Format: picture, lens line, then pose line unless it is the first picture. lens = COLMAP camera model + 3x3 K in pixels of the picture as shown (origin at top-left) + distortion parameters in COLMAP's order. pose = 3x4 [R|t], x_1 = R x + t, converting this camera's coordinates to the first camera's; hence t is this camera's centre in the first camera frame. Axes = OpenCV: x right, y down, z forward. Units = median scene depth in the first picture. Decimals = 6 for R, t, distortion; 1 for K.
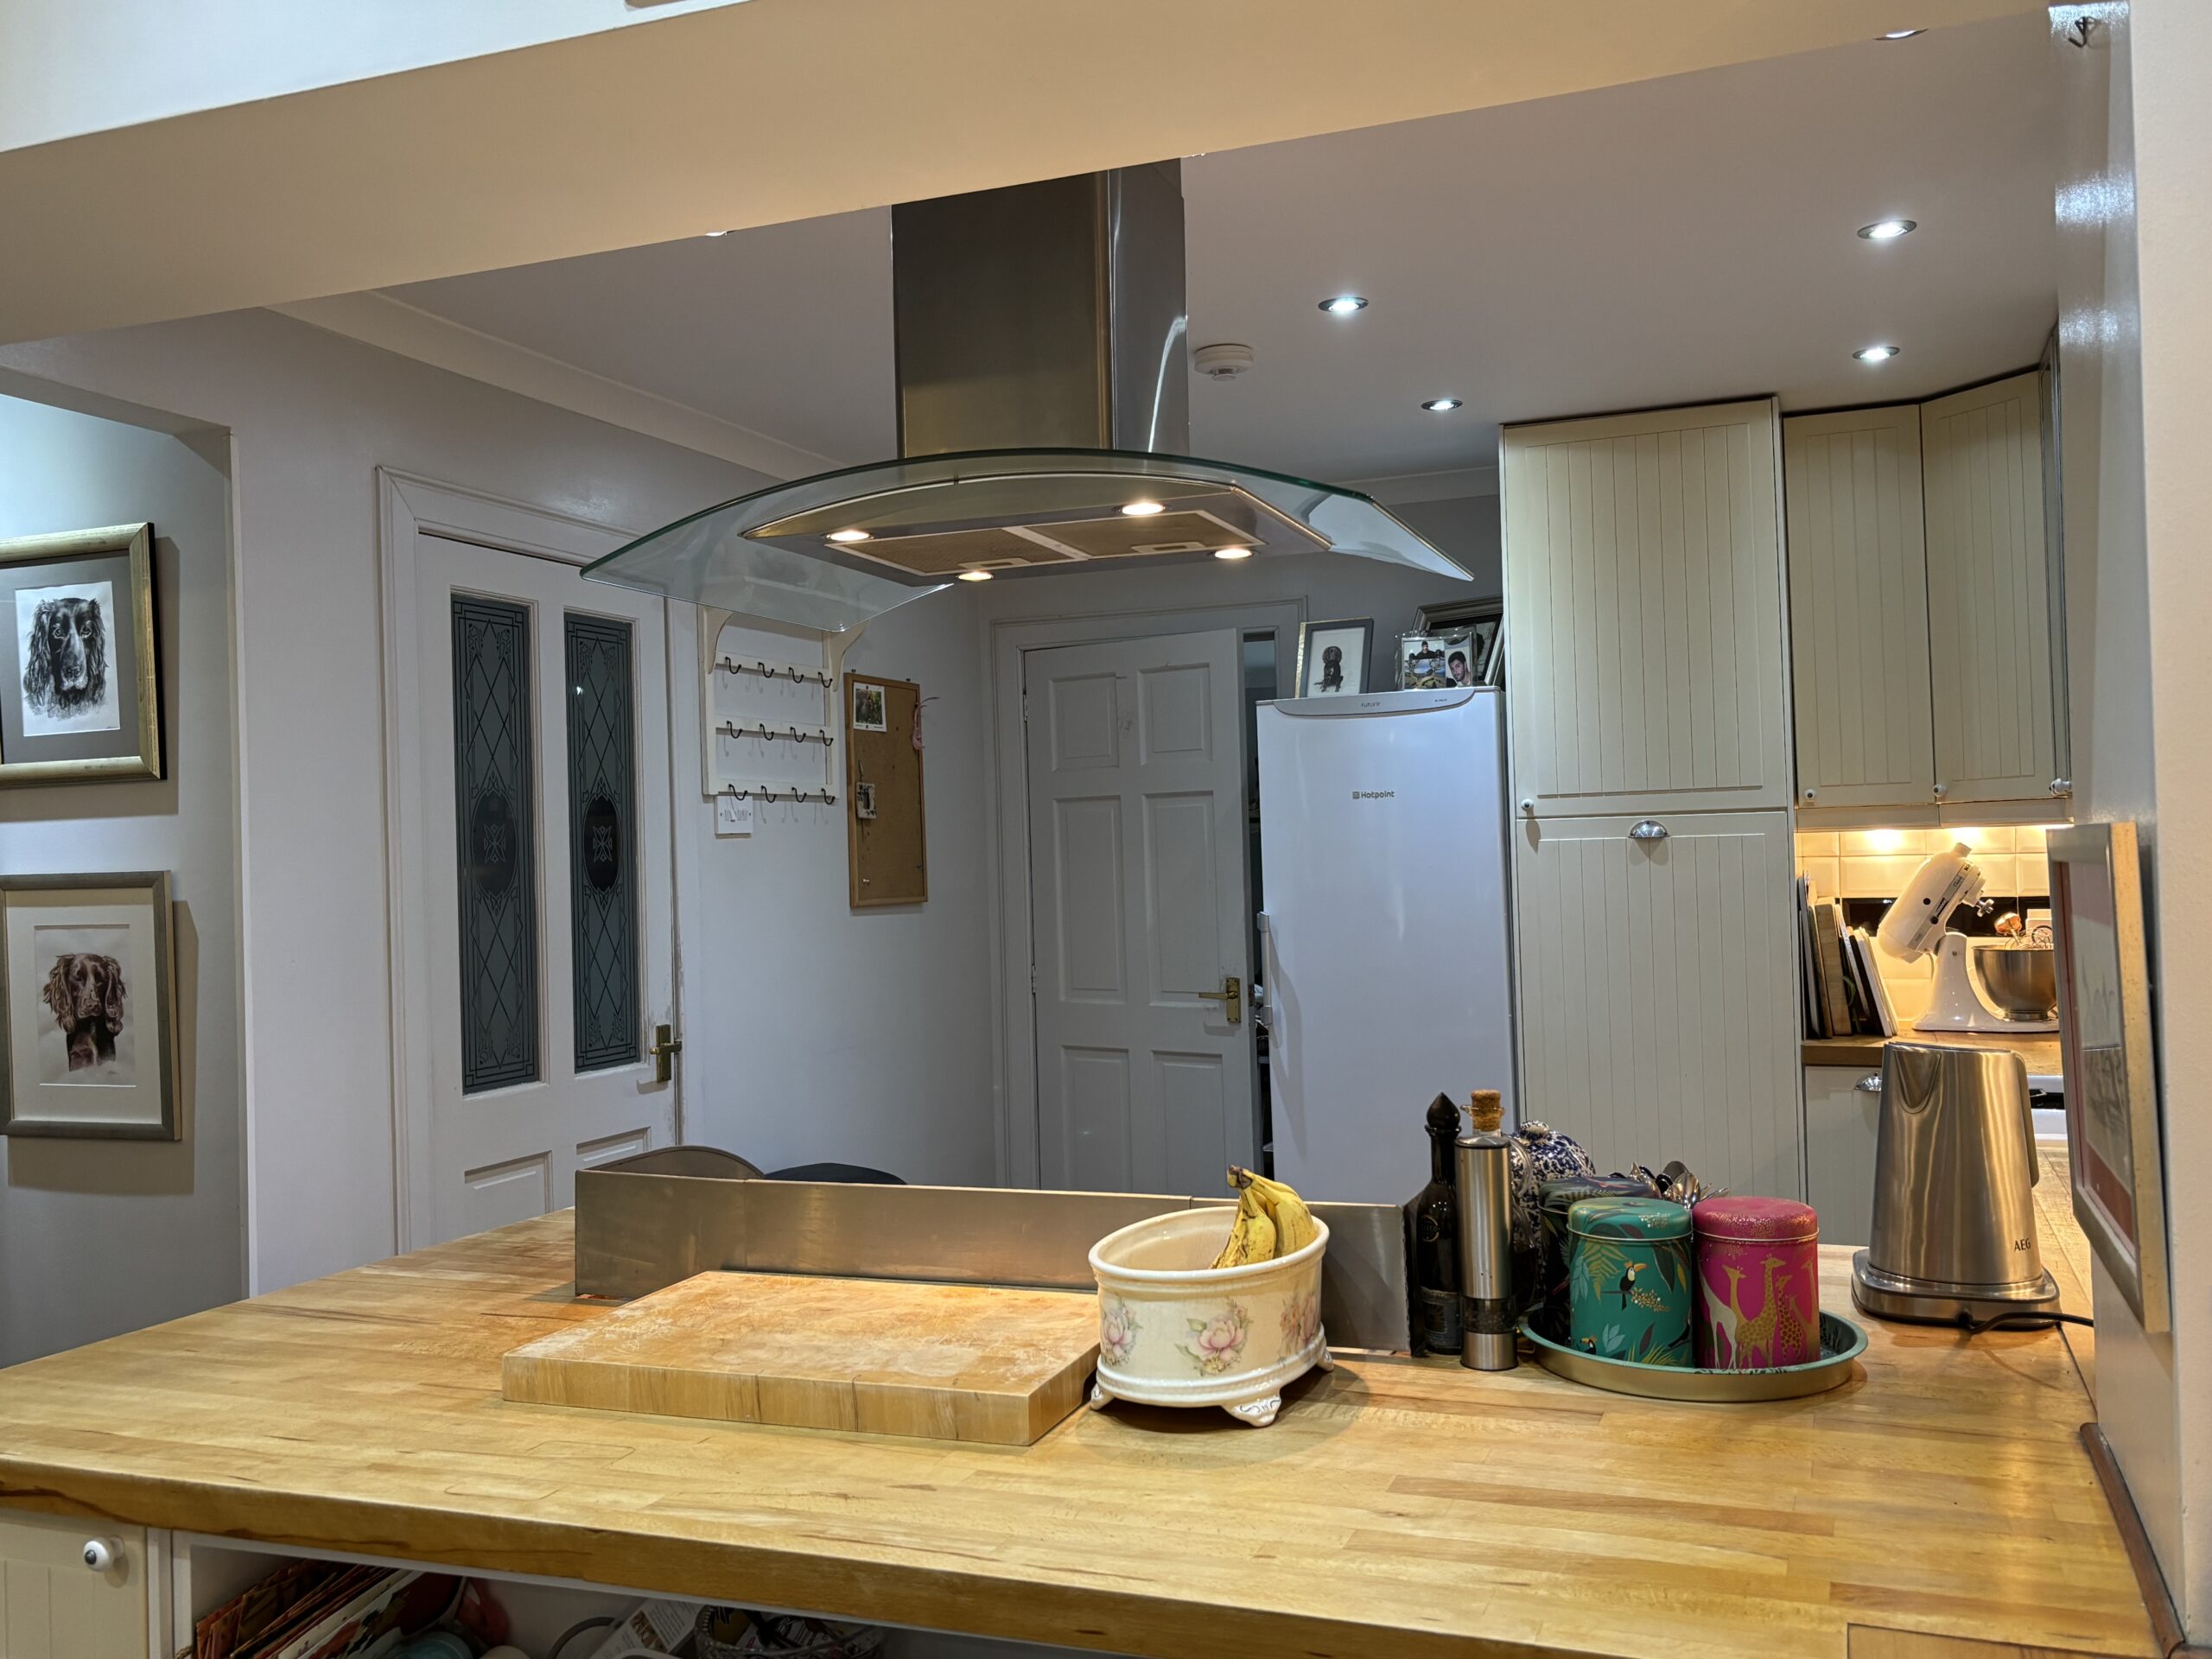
lens RADIAL K [[1924.9, 0, 1109.8], [0, 1924.9, 835.3], [0, 0, 1]] dist [0.039494, -0.033472]
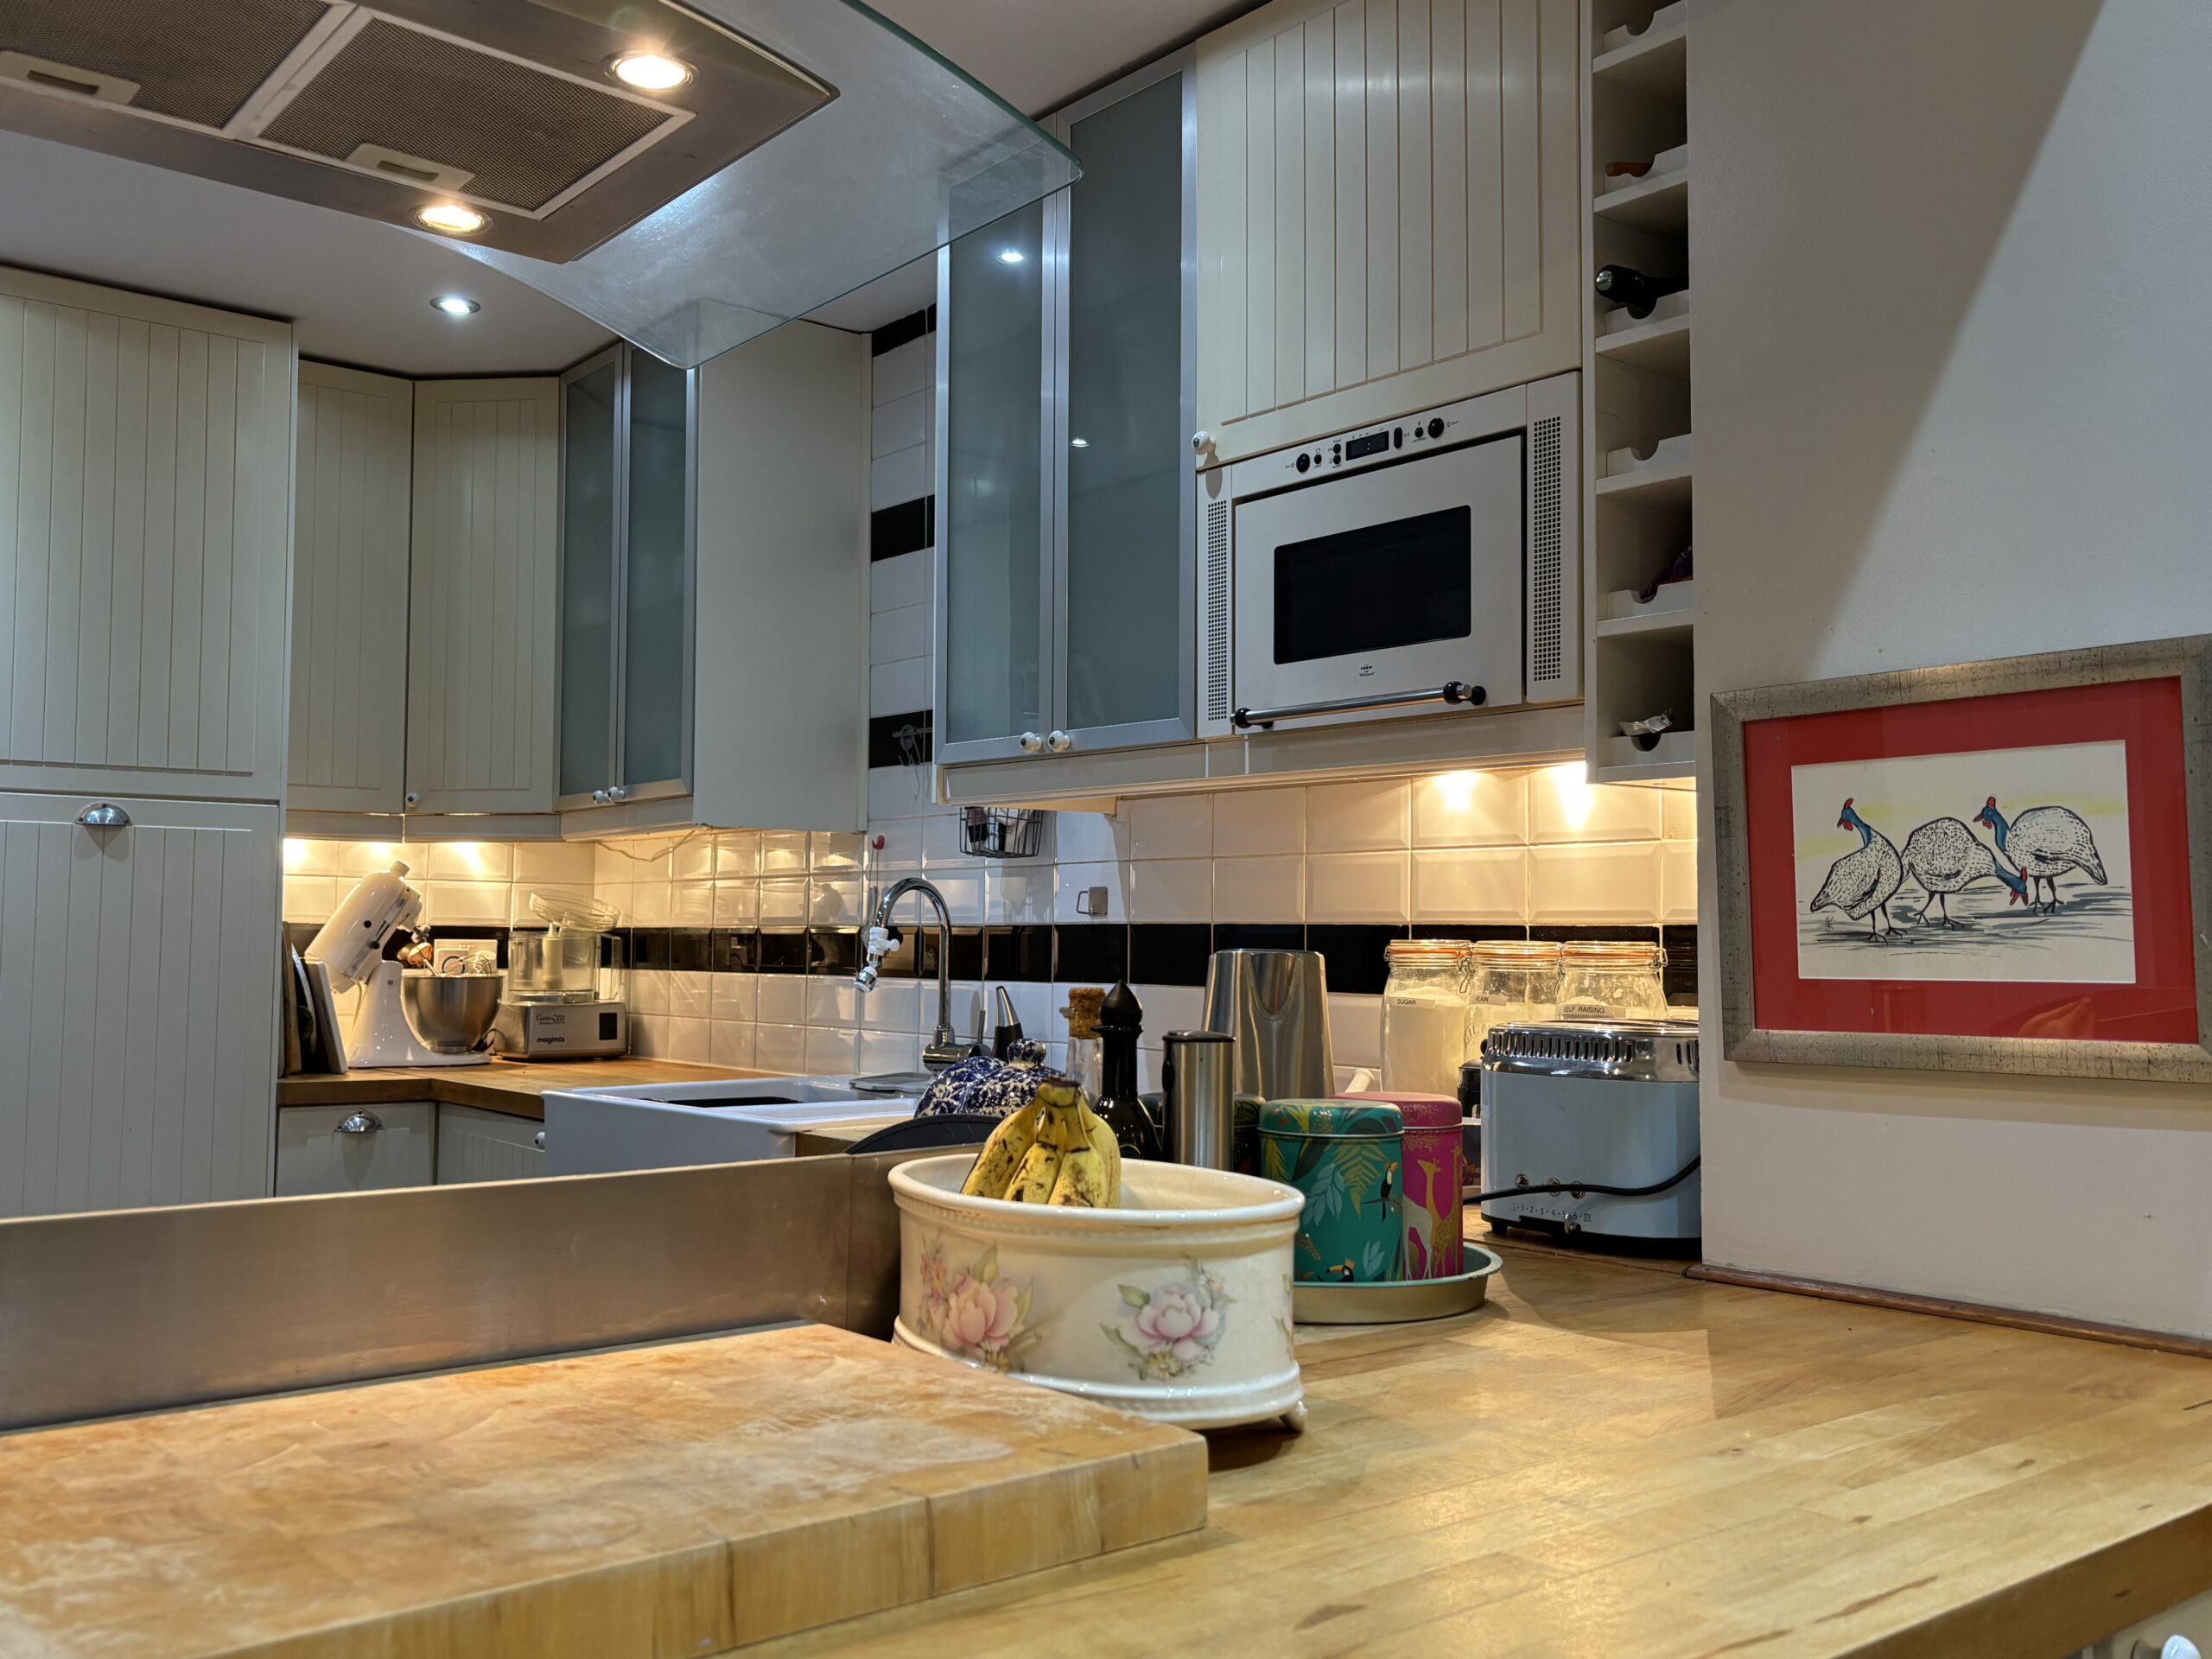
lens RADIAL K [[1924.9, 0, 1109.8], [0, 1924.9, 831.0], [0, 0, 1]] dist [0.039494, -0.033472]
pose [[0.498673, 0.081334, 0.862966, -0.314488], [-0.026173, 0.996547, -0.078800, 0.087894], [-0.866395, 0.016709, 0.499079, 0.410981]]
